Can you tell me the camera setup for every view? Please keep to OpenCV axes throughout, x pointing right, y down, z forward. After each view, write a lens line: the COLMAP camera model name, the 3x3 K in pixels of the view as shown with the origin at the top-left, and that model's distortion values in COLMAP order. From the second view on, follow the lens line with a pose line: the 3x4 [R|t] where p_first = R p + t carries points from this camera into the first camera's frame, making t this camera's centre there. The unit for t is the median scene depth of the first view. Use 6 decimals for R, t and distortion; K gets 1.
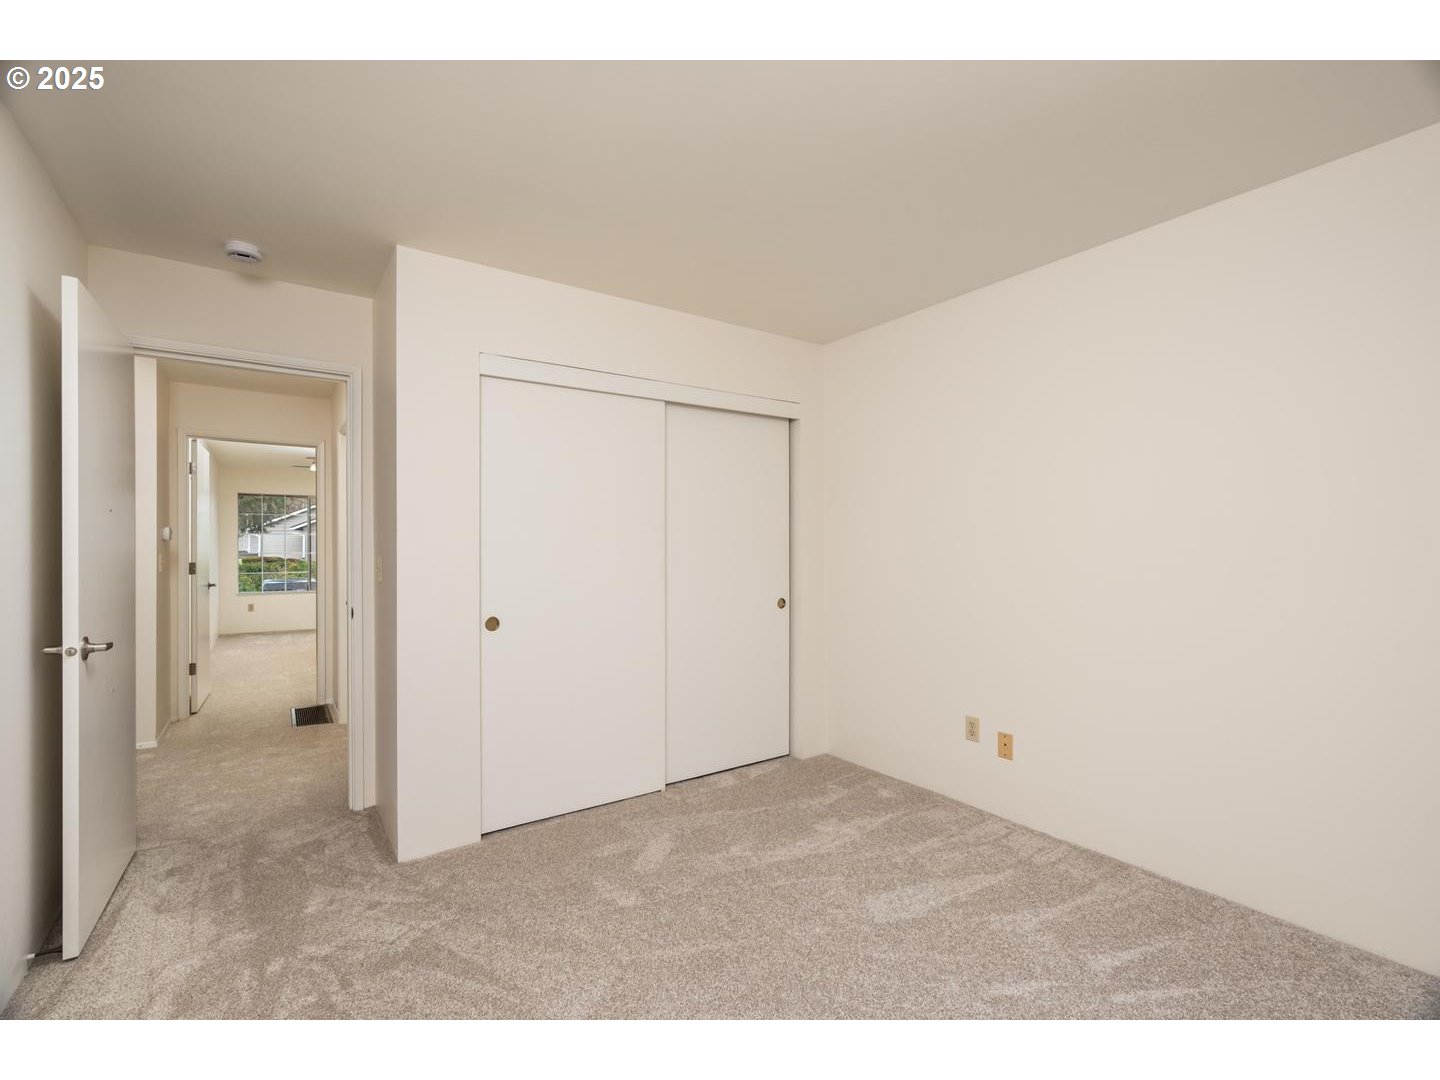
lens RADIAL K [[669.4, 0, 720.0], [0, 669.4, 540.0], [0, 0, 1]] dist [-0.002719, 0.001526]
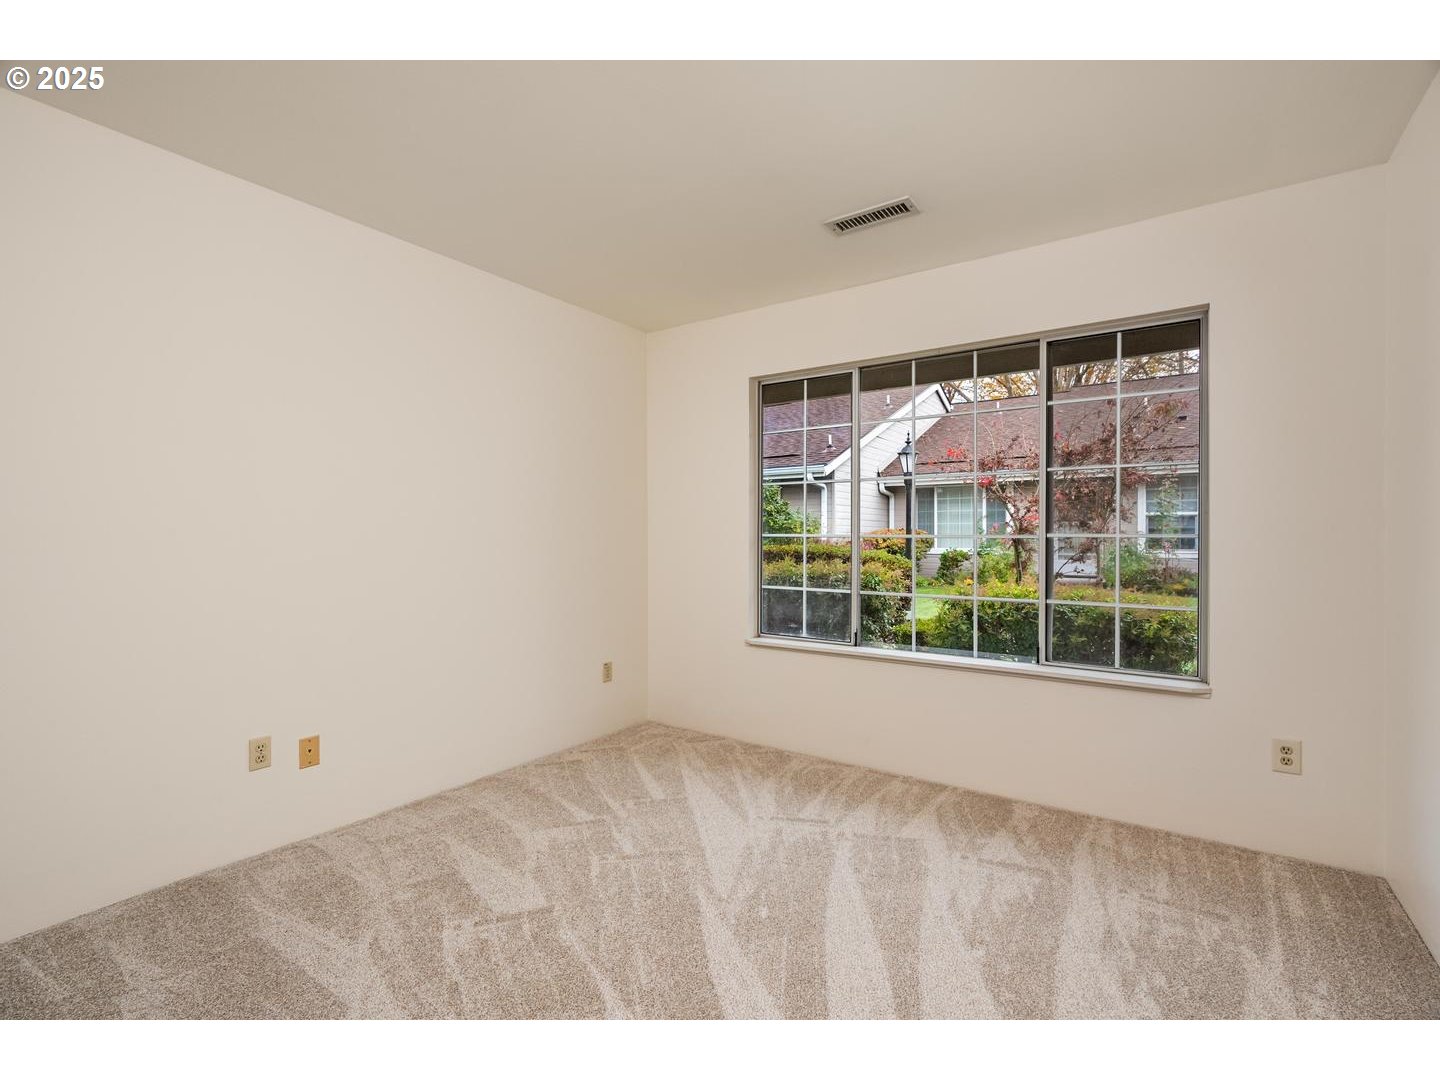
lens RADIAL K [[669.4, 0, 720.0], [0, 669.4, 540.0], [0, 0, 1]] dist [-0.002719, 0.001526]
pose [[-0.349772, -0.005325, 0.936820, -0.670466], [-0.008903, 0.999958, 0.002360, 0.032447], [-0.936793, -0.007515, -0.349804, 0.964614]]
